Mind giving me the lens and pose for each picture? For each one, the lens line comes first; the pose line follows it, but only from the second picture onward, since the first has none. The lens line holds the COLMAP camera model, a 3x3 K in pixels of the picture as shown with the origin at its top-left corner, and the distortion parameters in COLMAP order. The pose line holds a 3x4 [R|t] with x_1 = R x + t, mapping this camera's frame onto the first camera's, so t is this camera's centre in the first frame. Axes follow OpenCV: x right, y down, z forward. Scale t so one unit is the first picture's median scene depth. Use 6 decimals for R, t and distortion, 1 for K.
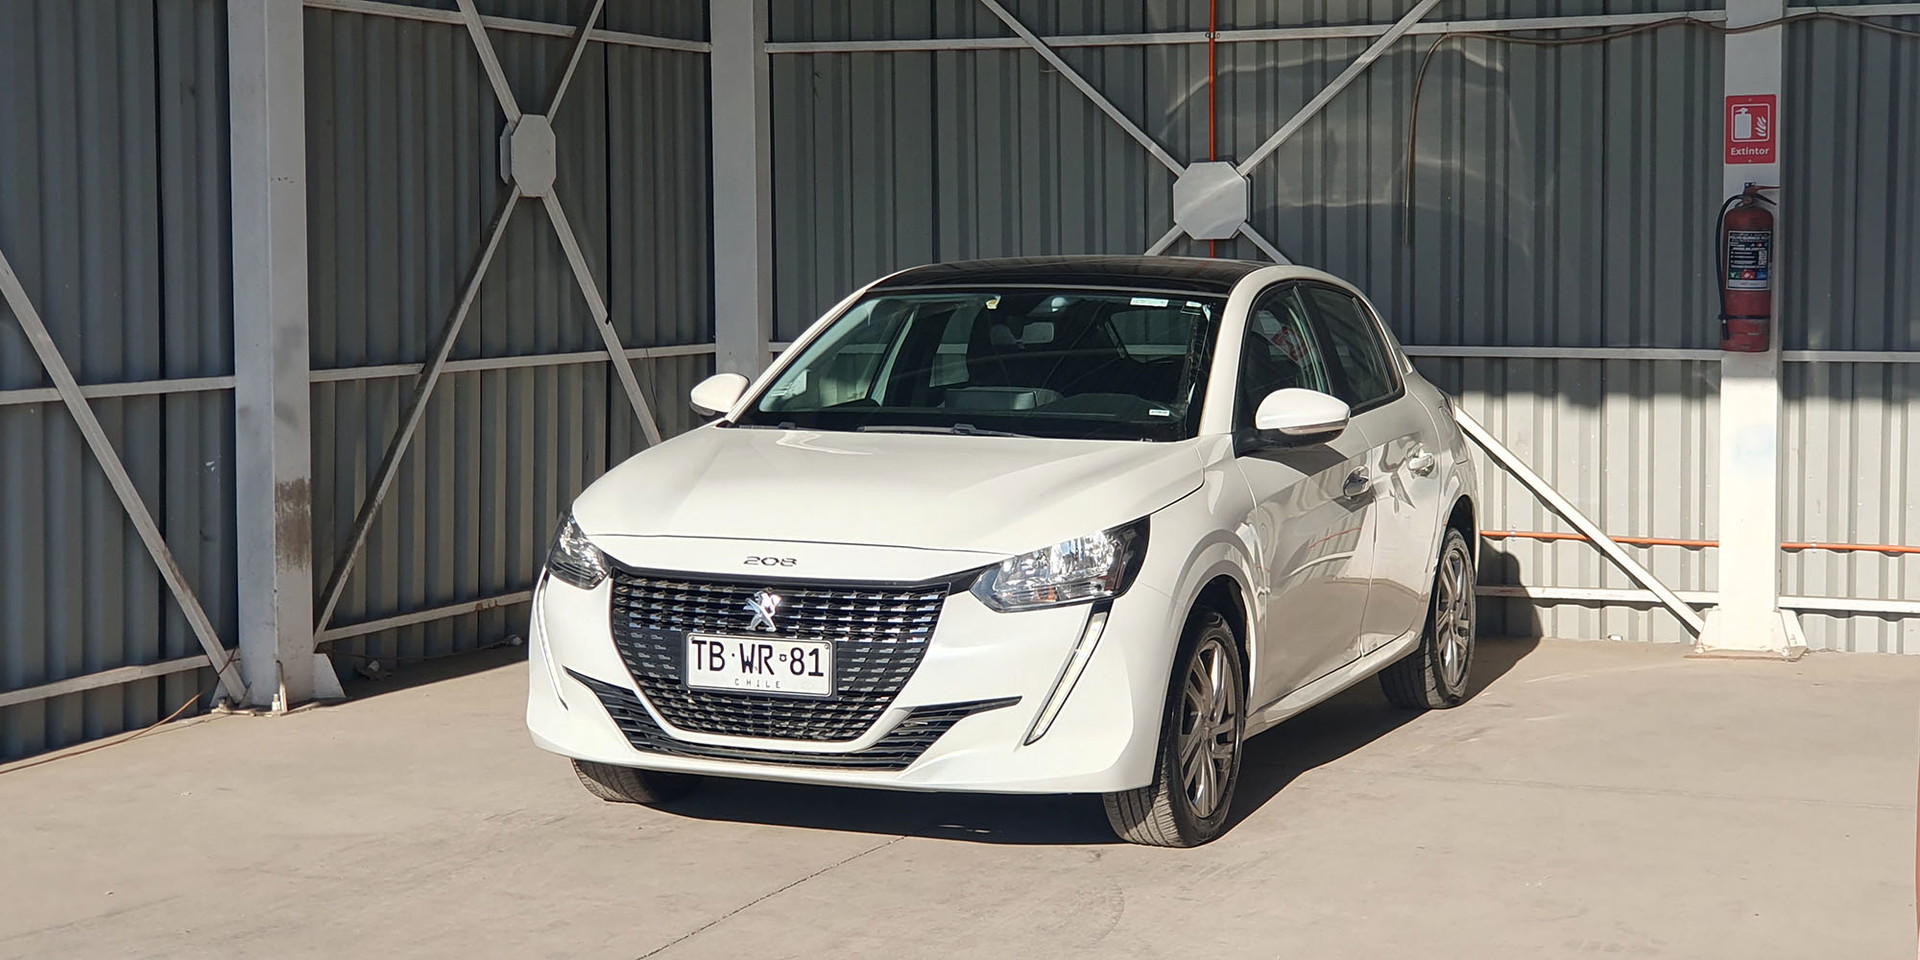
lens RADIAL K [[2384.3, 0, 960.0], [0, 2384.3, 480.0], [0, 0, 1]] dist [-0.144210, 0.054582]
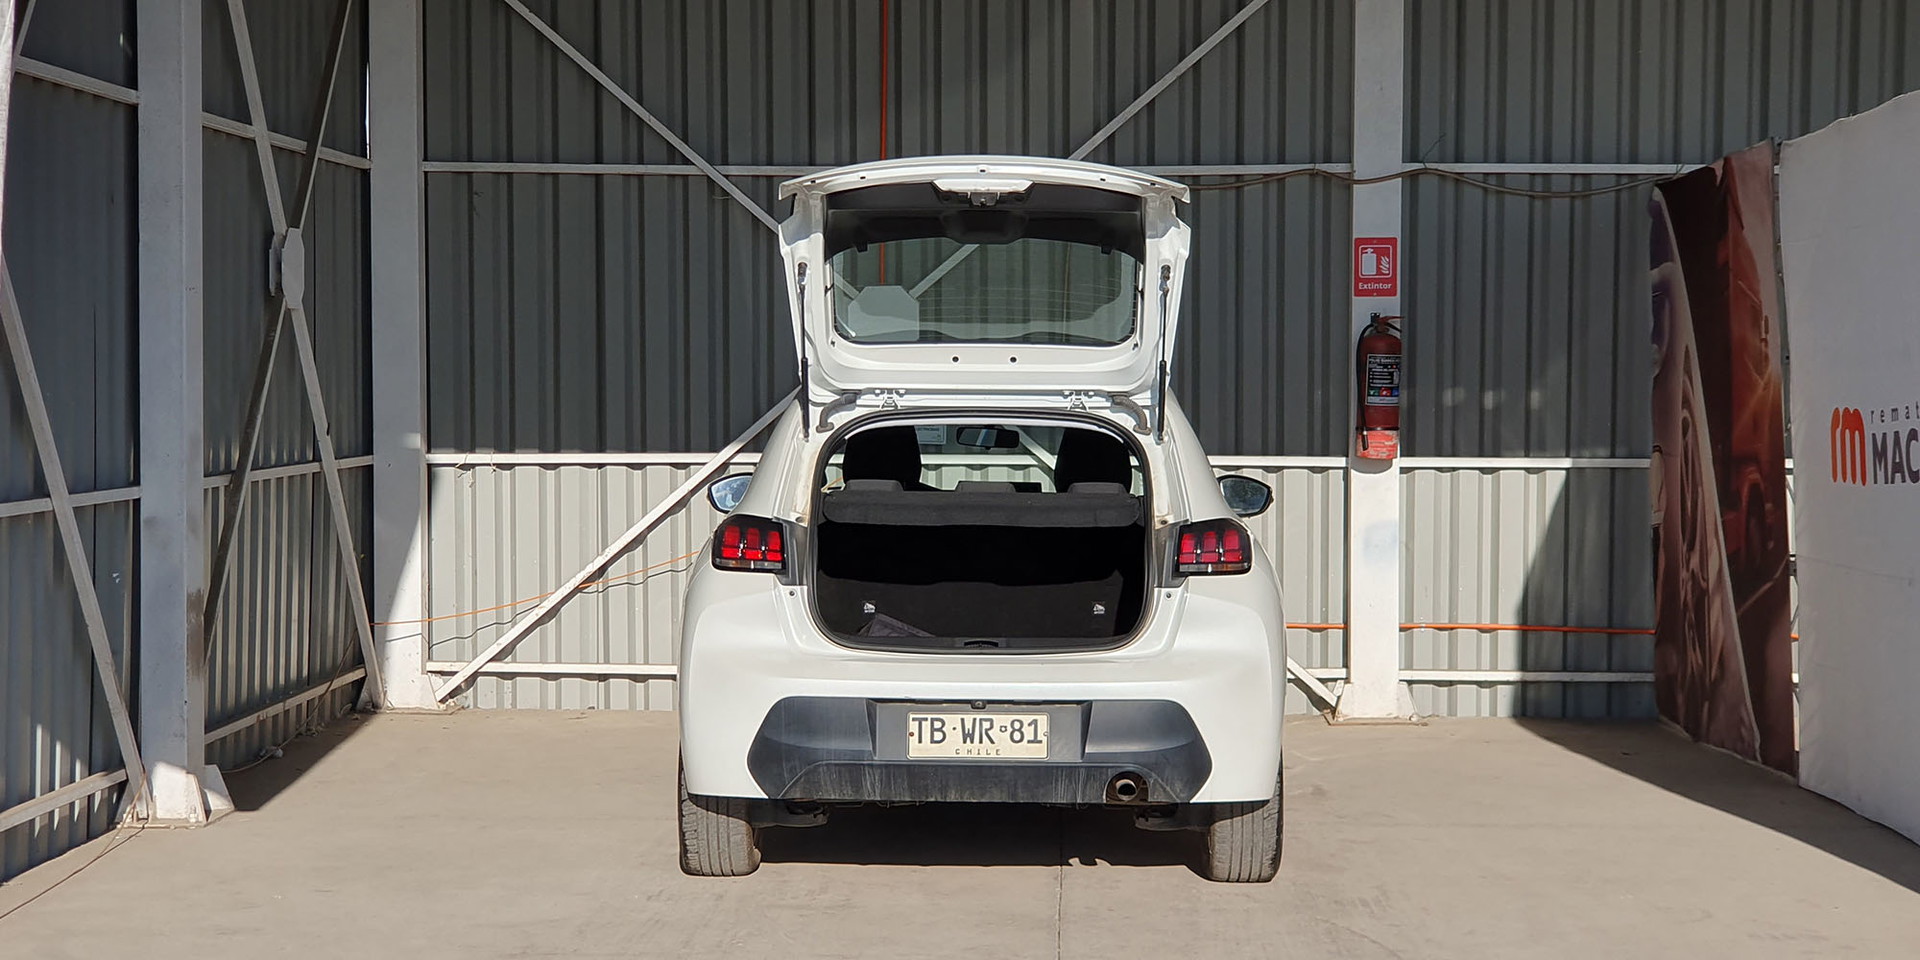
lens RADIAL K [[2384.3, 0, 960.0], [0, 2384.3, 480.0], [0, 0, 1]] dist [-0.144210, 0.054582]
pose [[0.944176, -0.005298, 0.329399, -0.245649], [0.020896, 0.998820, -0.043831, 0.002895], [-0.328779, 0.048267, 0.943173, -0.036508]]
